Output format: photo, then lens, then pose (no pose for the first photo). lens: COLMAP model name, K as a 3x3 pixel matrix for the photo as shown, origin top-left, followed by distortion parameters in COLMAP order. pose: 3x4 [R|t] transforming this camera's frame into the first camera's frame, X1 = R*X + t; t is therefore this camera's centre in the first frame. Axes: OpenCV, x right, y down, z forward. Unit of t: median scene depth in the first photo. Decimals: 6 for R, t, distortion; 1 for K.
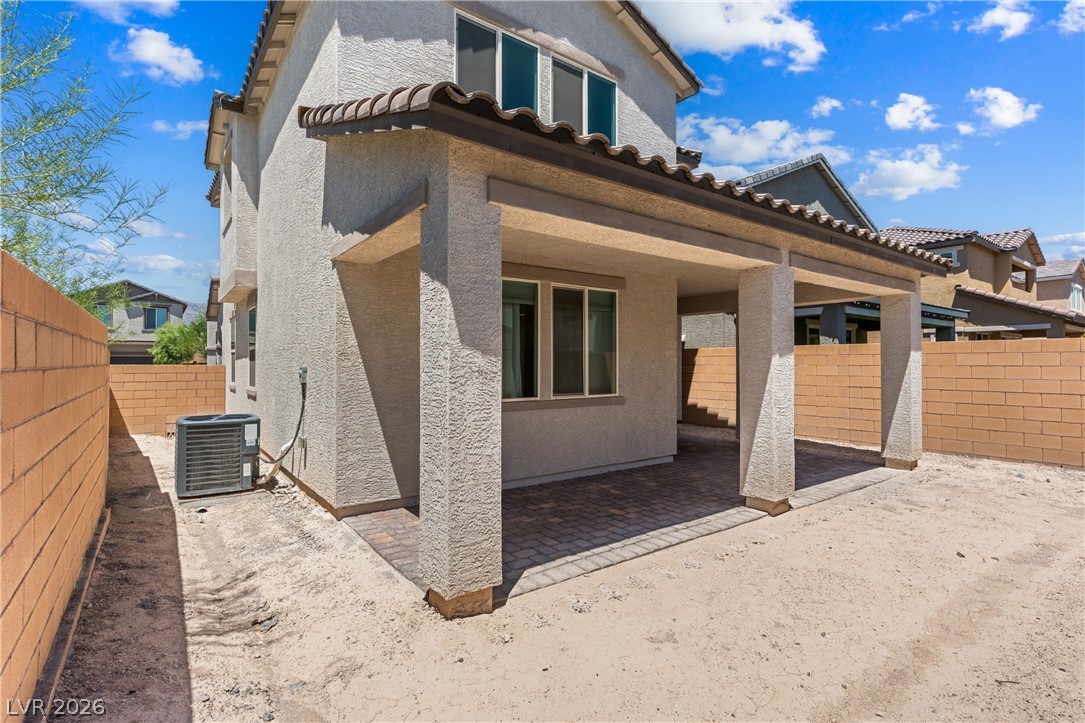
lens RADIAL K [[512.2, 0, 541.3], [0, 512.2, 362.8], [0, 0, 1]] dist [0.000682, -0.000834]
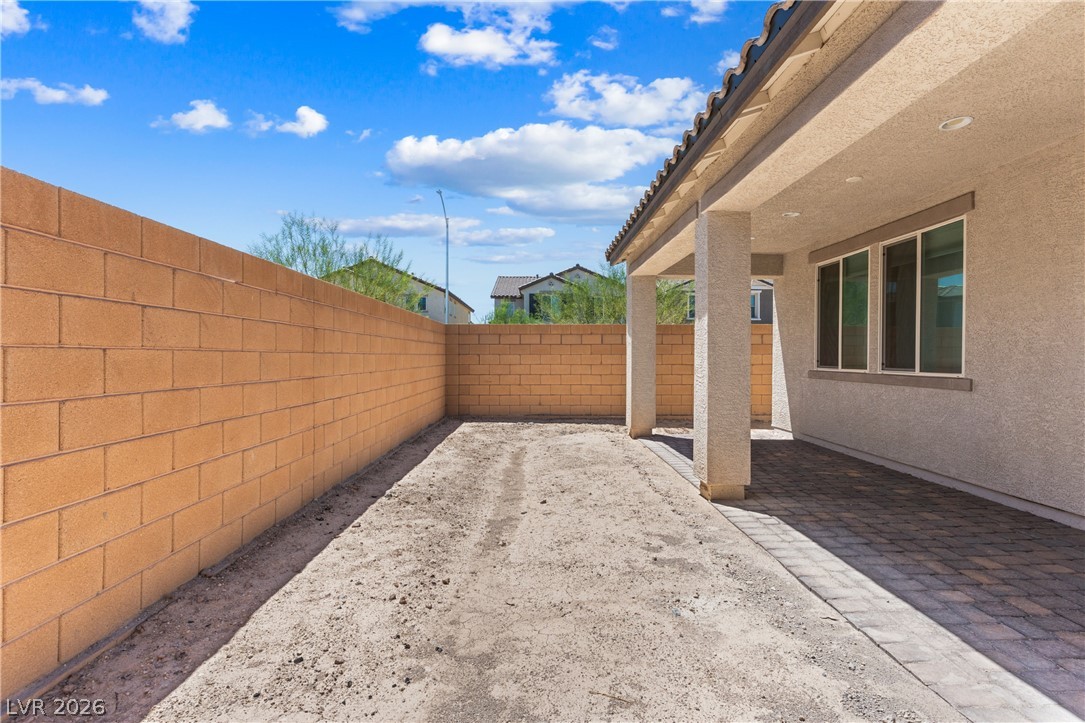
lens RADIAL K [[512.2, 0, 541.2], [0, 512.2, 358.7], [0, 0, 1]] dist [0.000682, -0.000834]
pose [[-0.599041, 0.001768, -0.800716, 1.093057], [0.001279, 0.999998, 0.001251, 0.043623], [0.800717, -0.000275, -0.599042, 1.060261]]
